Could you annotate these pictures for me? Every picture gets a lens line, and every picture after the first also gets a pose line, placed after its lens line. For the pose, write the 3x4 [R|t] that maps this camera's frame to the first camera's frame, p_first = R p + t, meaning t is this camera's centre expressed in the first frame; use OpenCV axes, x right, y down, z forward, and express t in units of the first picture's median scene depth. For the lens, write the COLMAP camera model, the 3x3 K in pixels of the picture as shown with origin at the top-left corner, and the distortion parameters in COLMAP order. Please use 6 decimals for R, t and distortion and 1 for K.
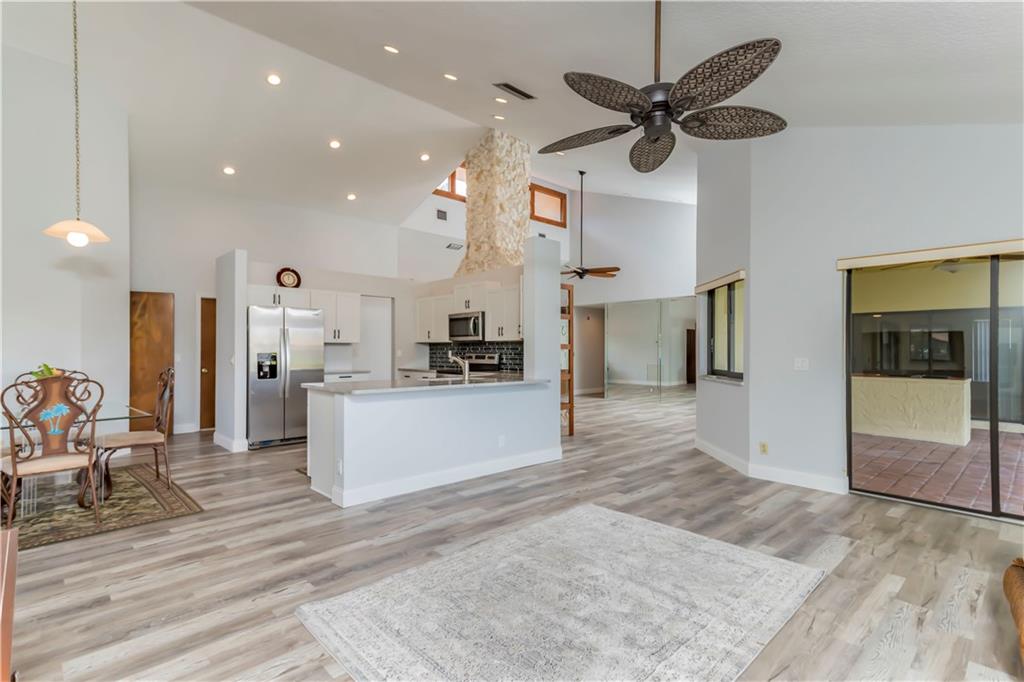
lens RADIAL K [[495.6, 0, 515.6], [0, 495.6, 344.5], [0, 0, 1]] dist [0.028122, 0.005073]
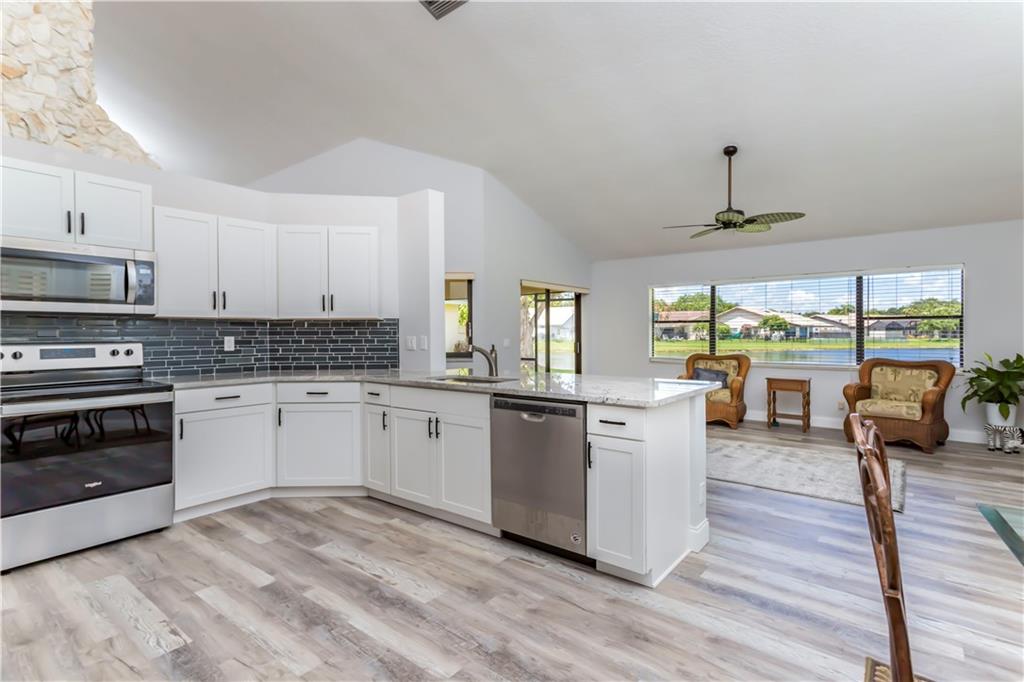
lens RADIAL K [[495.6, 0, 487.0], [0, 495.6, 325.6], [0, 0, 1]] dist [0.028122, 0.005073]
pose [[-0.105403, 0.015704, 0.994306, -0.893814], [-0.007355, 0.999836, -0.016571, 0.010876], [-0.994402, -0.009060, -0.105270, 1.178019]]
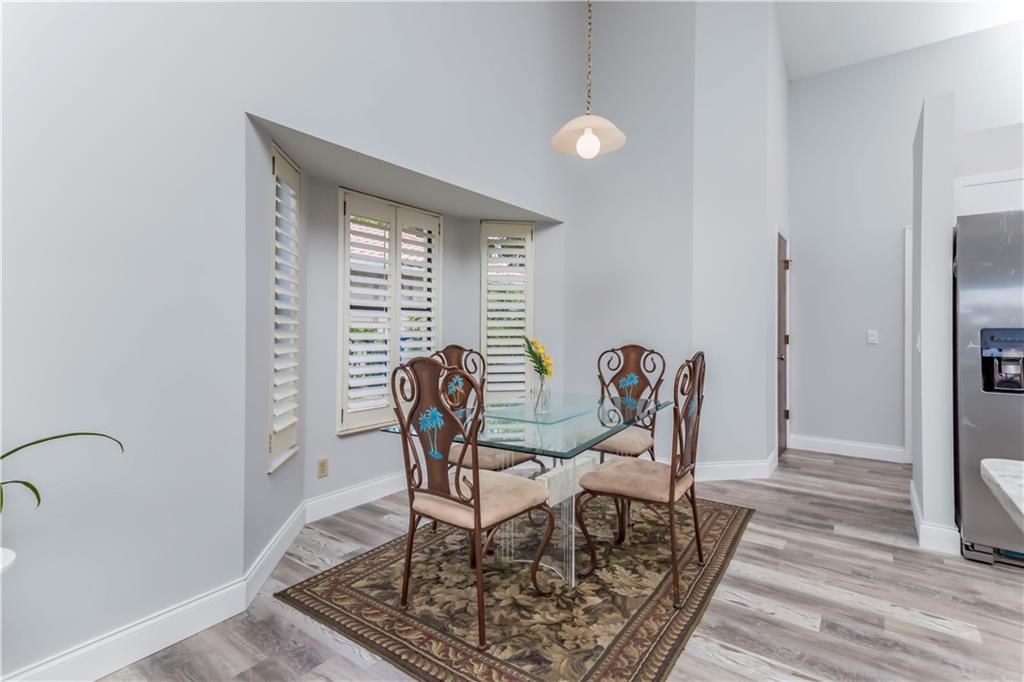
lens RADIAL K [[495.6, 0, 526.6], [0, 495.6, 333.2], [0, 0, 1]] dist [0.028122, 0.005073]
pose [[0.195655, 0.019621, -0.980476, -0.244699], [0.002372, 0.999787, 0.020481, 0.016290], [0.980670, -0.006333, 0.195567, 0.732175]]
